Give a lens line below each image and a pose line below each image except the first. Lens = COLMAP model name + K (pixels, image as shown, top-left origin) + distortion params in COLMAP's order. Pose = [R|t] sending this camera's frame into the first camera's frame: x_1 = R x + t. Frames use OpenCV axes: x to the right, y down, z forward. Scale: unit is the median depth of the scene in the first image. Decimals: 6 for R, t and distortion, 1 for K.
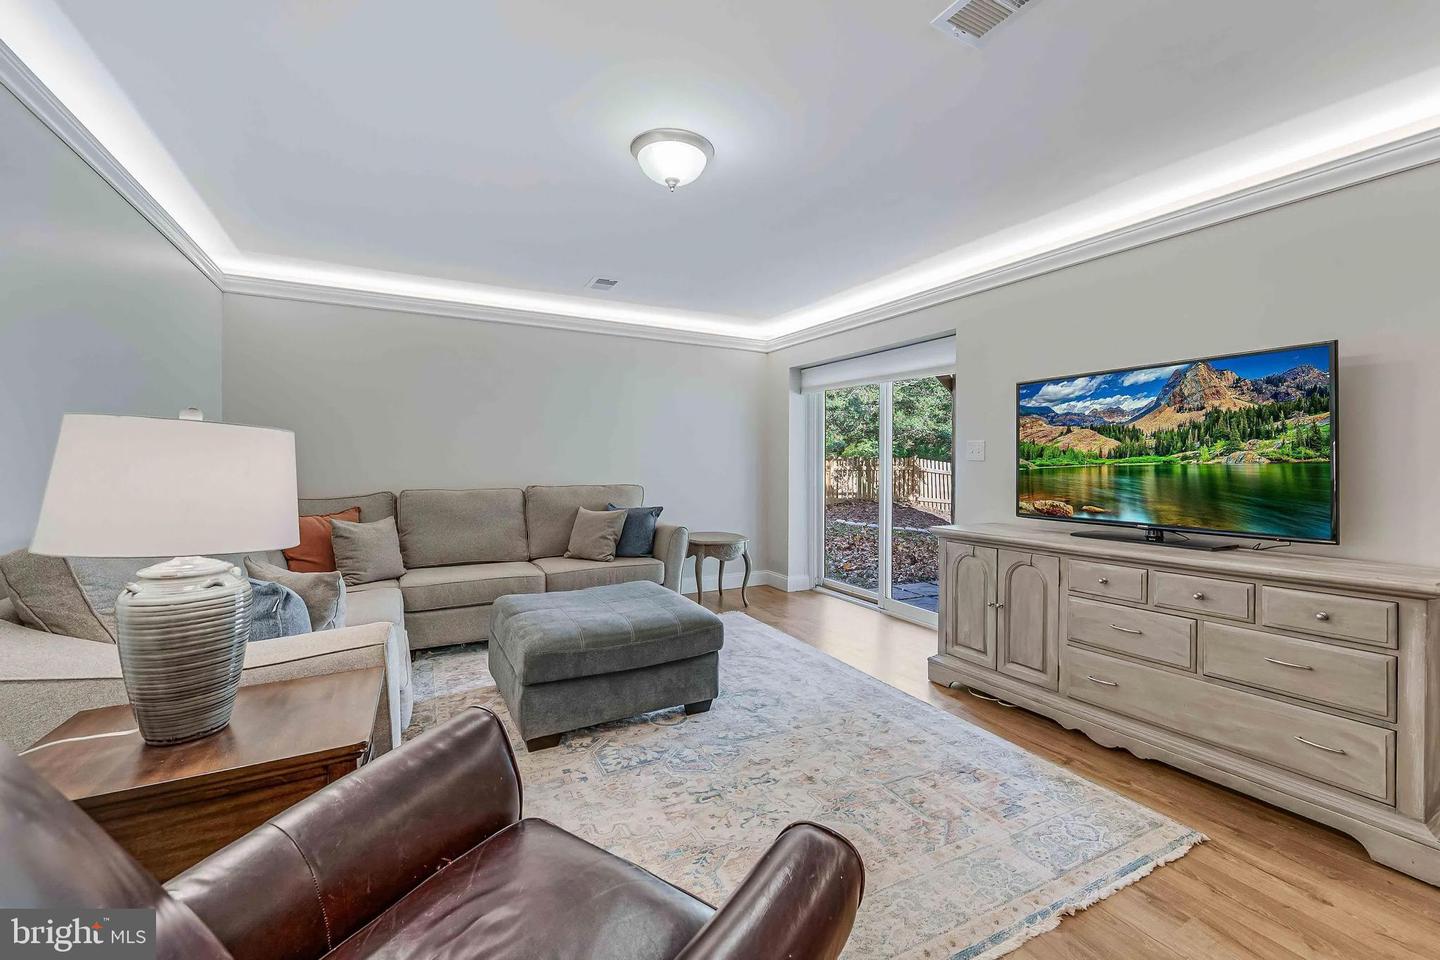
lens RADIAL K [[590.0, 0, 725.8], [0, 590.0, 463.6], [0, 0, 1]] dist [0.001508, -0.000024]
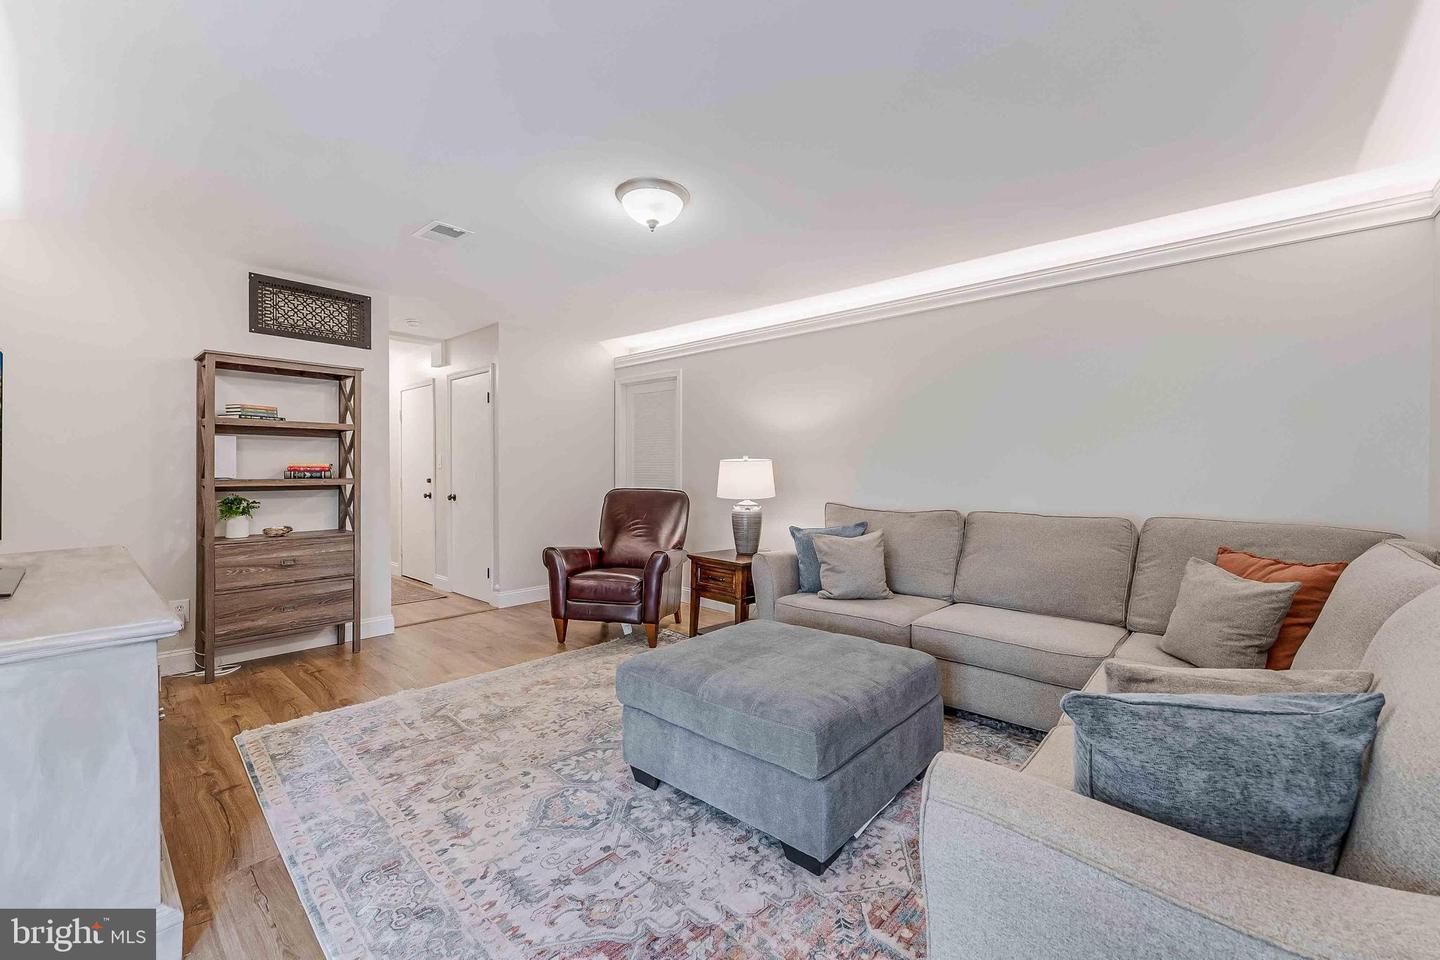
lens RADIAL K [[585.5, 0, 722.8], [0, 585.5, 468.5], [0, 0, 1]] dist [0.000734, -0.000009]
pose [[-0.943239, -0.008578, -0.332004, 0.139534], [-0.009357, 0.999956, 0.000748, -0.007722], [0.331983, 0.003812, -0.943278, 1.939538]]
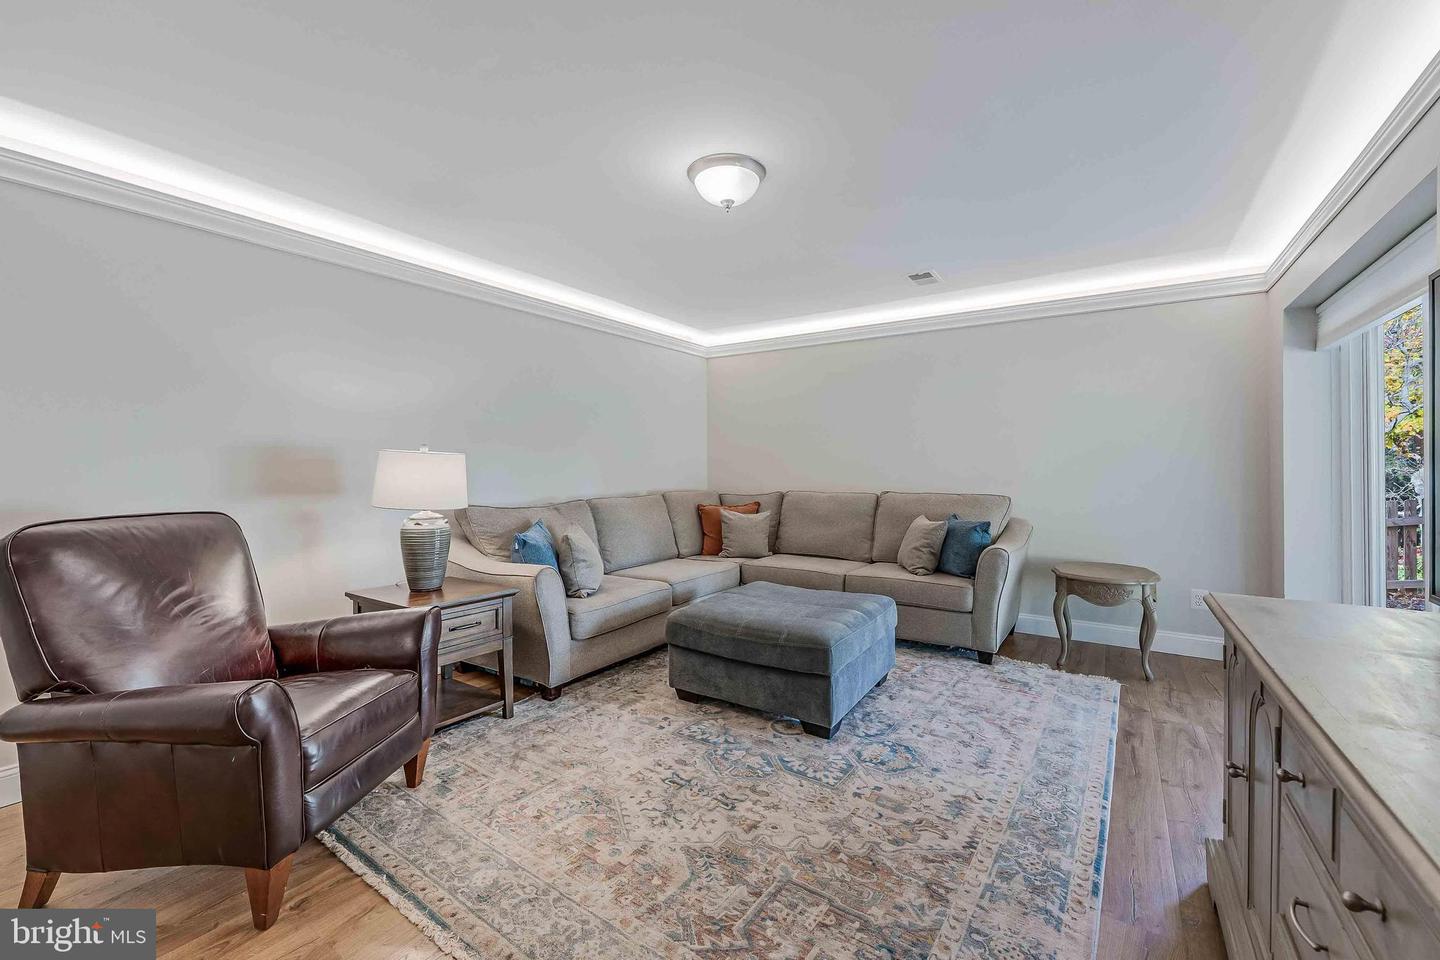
lens RADIAL K [[585.5, 0, 722.8], [0, 585.5, 468.5], [0, 0, 1]] dist [0.000734, -0.000009]
pose [[0.463209, -0.000236, -0.886249, 0.762602], [-0.001101, 0.999999, -0.000842, -0.002674], [0.886248, 0.001366, 0.463208, 0.467667]]
